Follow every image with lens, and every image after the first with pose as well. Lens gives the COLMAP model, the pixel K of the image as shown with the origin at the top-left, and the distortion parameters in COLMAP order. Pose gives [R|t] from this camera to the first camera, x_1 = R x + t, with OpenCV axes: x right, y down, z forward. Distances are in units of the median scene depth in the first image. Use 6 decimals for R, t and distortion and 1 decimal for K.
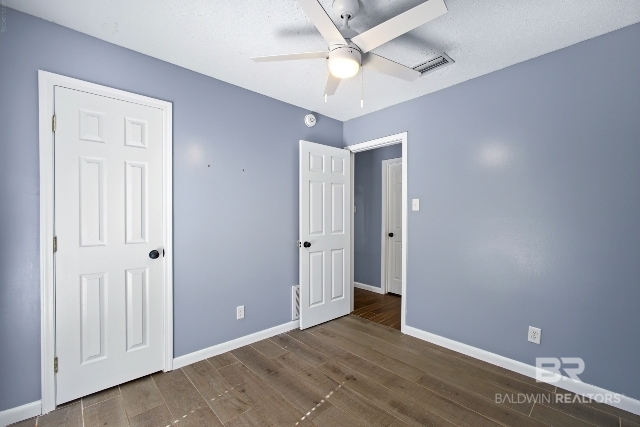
lens RADIAL K [[288.5, 0, 320.0], [0, 288.5, 213.5], [0, 0, 1]] dist [-0.000012, -0.000002]
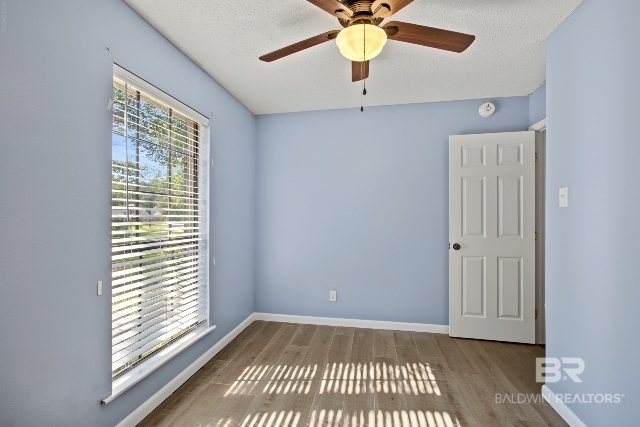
lens RADIAL K [[227.5, 0, 320.0], [0, 227.5, 213.5], [0, 0, 1]] dist [-0.016807, -0.000061]
pose [[0.635912, -0.001840, -0.771759, 0.228006], [0.000646, 0.999998, -0.001852, 0.002059], [0.771761, 0.000679, 0.635912, 0.199795]]
